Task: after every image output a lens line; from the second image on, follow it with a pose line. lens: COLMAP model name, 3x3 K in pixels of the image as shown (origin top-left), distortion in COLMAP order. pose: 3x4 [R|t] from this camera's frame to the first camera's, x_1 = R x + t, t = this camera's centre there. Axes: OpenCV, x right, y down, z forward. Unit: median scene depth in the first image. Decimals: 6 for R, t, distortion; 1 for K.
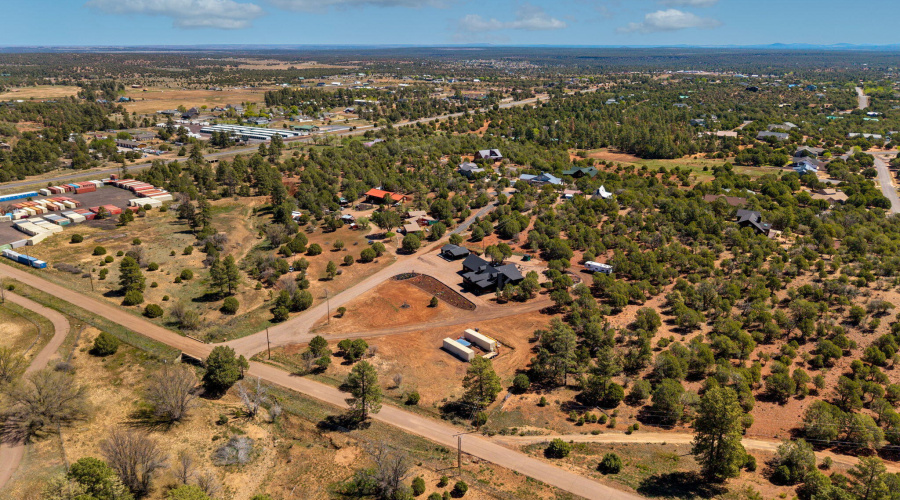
lens RADIAL K [[601.6, 0, 454.2], [0, 601.6, 249.5], [0, 0, 1]] dist [0.006520, -0.002751]
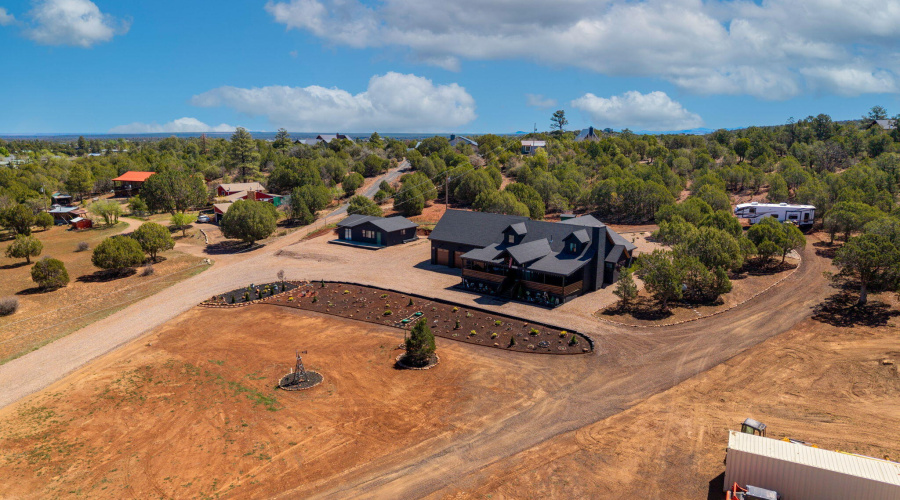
lens RADIAL K [[601.6, 0, 454.2], [0, 601.6, 249.5], [0, 0, 1]] dist [0.006520, -0.002751]
pose [[0.934734, -0.069213, 0.348543, -0.099406], [0.117037, 0.986085, -0.118059, 0.076412], [-0.335522, 0.151146, 0.929828, 0.729123]]
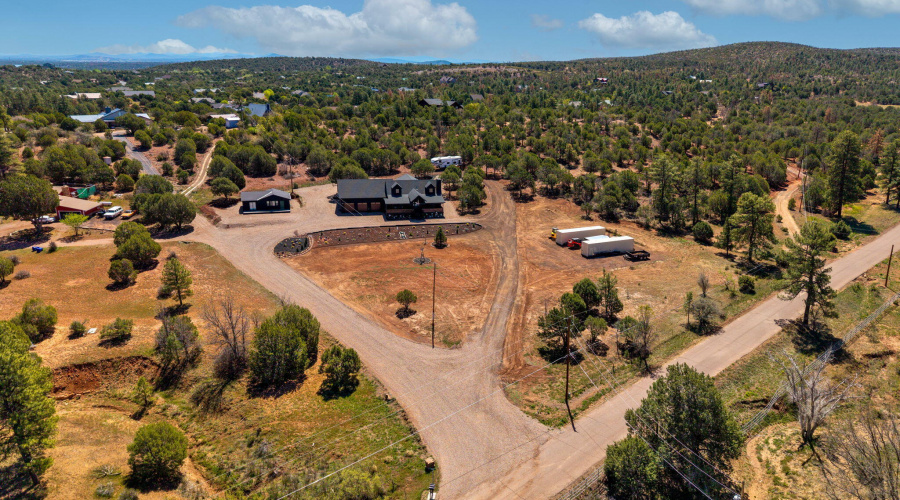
lens RADIAL K [[601.6, 0, 454.2], [0, 601.6, 249.5], [0, 0, 1]] dist [0.006520, -0.002751]
pose [[0.297060, -0.277155, 0.913751, -0.548405], [0.291413, 0.937609, 0.189653, -0.009088], [-0.909304, 0.209941, 0.359293, 0.740501]]
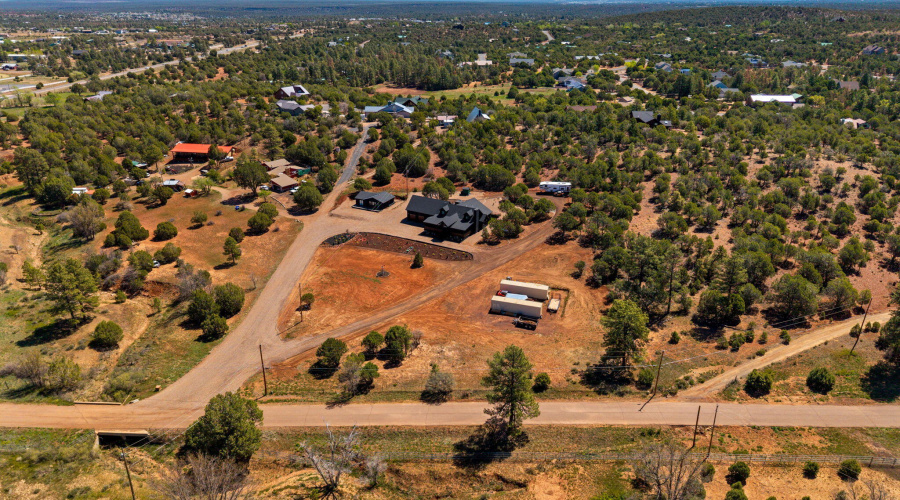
lens RADIAL K [[601.6, 0, 454.2], [0, 601.6, 249.5], [0, 0, 1]] dist [0.006520, -0.002751]
pose [[0.866670, -0.194665, 0.459335, -0.323253], [0.163008, 0.980690, 0.108051, 0.000635], [-0.471499, -0.018770, 0.881667, 0.301276]]
